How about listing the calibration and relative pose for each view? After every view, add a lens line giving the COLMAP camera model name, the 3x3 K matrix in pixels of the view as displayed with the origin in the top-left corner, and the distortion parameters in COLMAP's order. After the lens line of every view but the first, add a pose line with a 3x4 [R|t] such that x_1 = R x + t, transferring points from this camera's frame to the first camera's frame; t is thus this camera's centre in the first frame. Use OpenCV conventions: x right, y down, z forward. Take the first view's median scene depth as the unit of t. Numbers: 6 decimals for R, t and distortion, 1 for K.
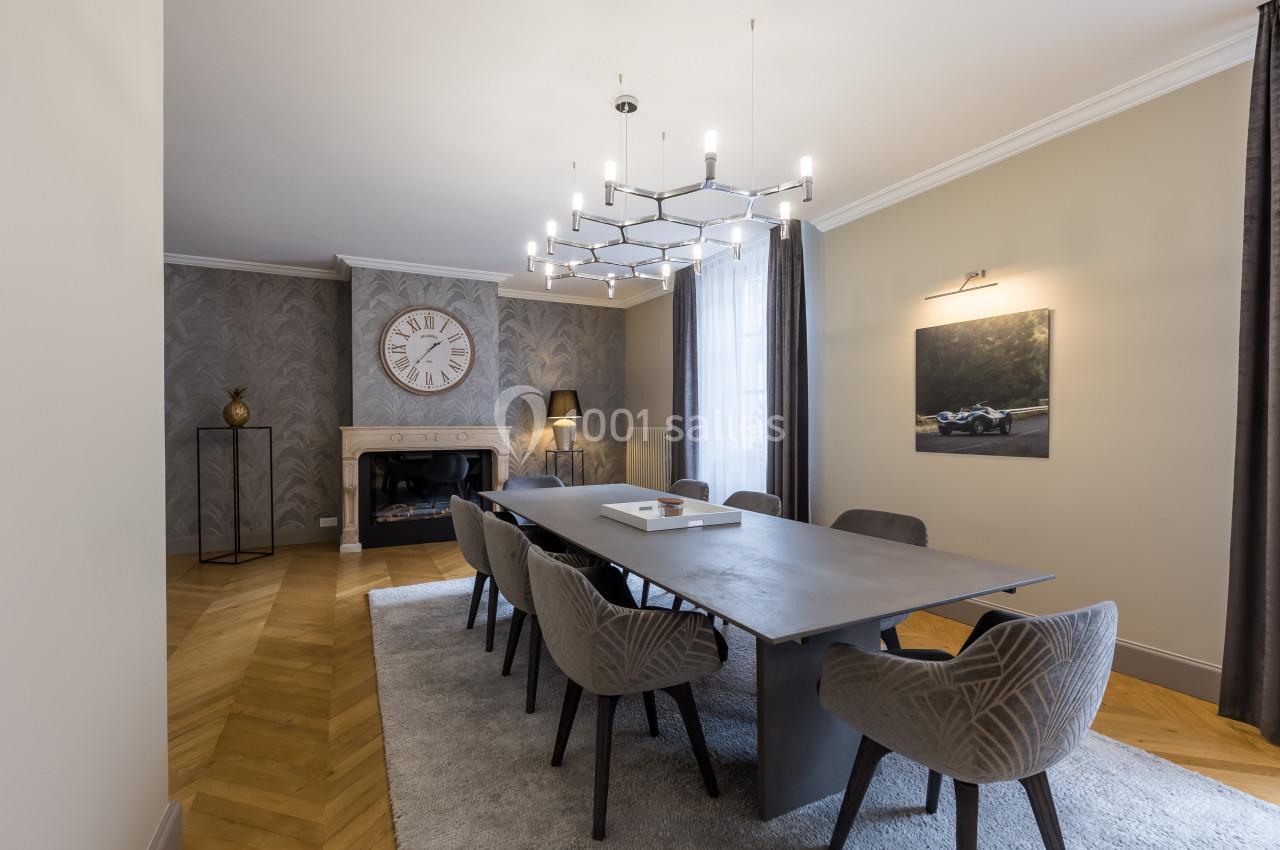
lens RADIAL K [[569.2, 0, 640.0], [0, 569.2, 425.0], [0, 0, 1]] dist [-0.001794, -0.000831]
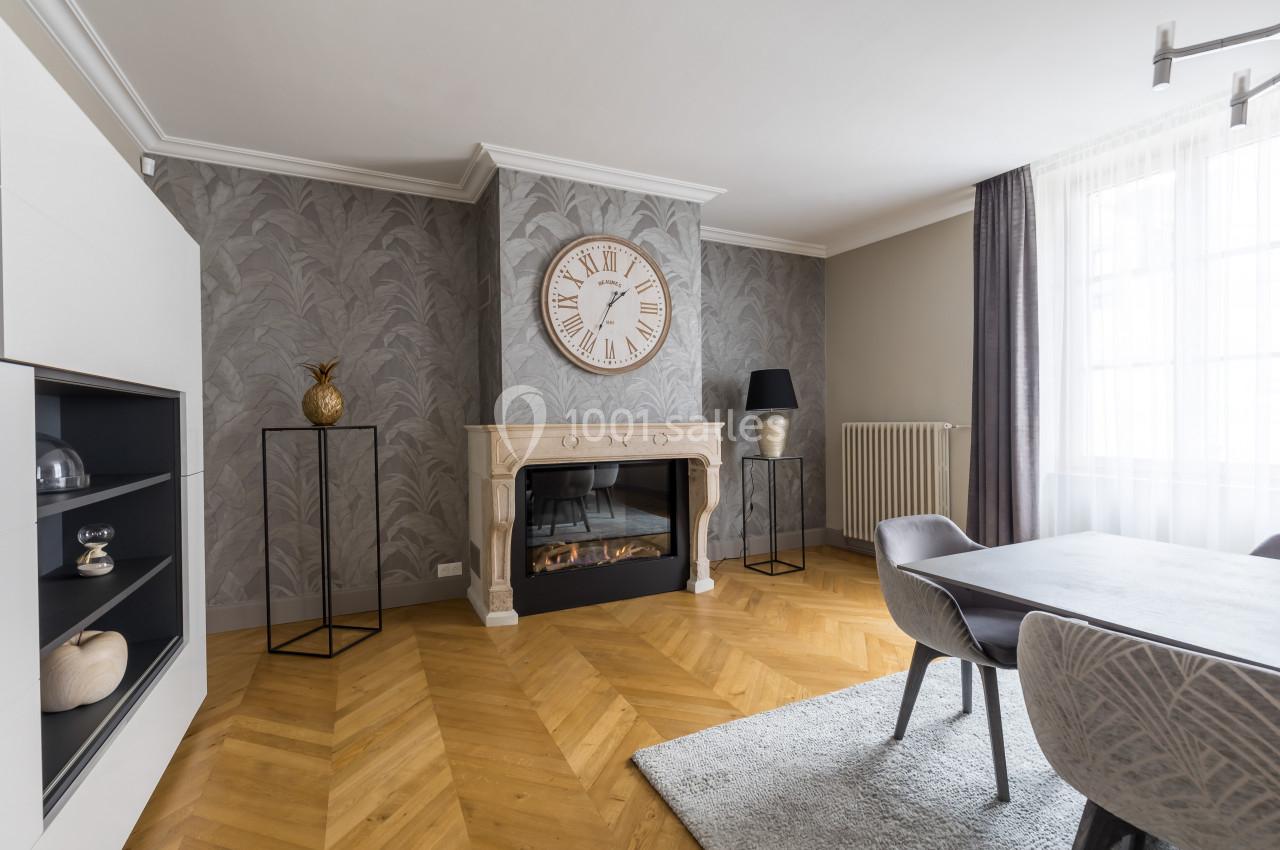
lens RADIAL K [[569.2, 0, 640.0], [0, 569.2, 425.0], [0, 0, 1]] dist [-0.001794, -0.000831]
pose [[0.999854, -0.006291, -0.015901, -0.332927], [0.006436, 0.999938, 0.009040, -0.001453], [0.015843, -0.009141, 0.999833, 0.364517]]
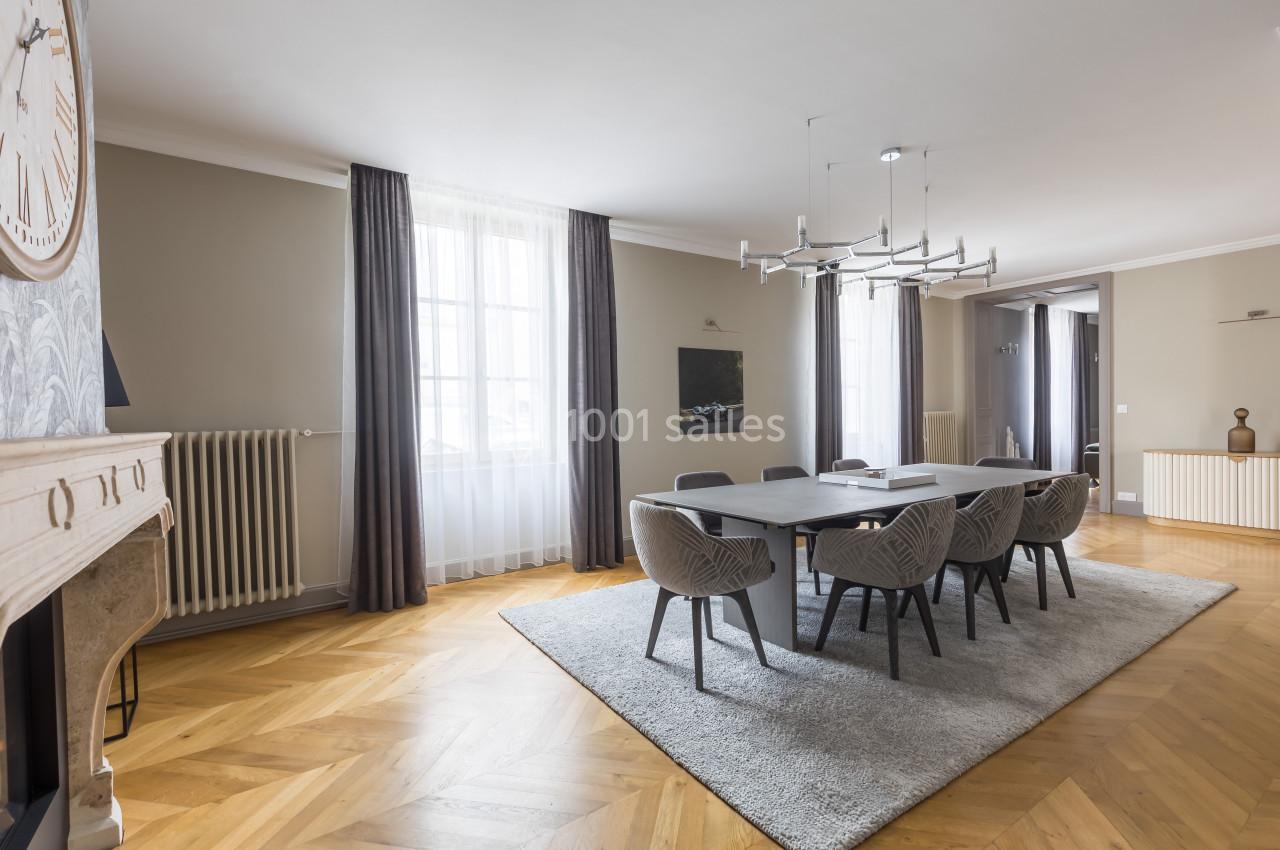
lens RADIAL K [[569.2, 0, 640.0], [0, 569.2, 425.0], [0, 0, 1]] dist [-0.001794, -0.000831]
pose [[-0.109996, -0.007519, 0.993904, -0.599211], [0.025295, 0.999626, 0.010361, 0.003636], [-0.993610, 0.026280, -0.109765, 0.840484]]
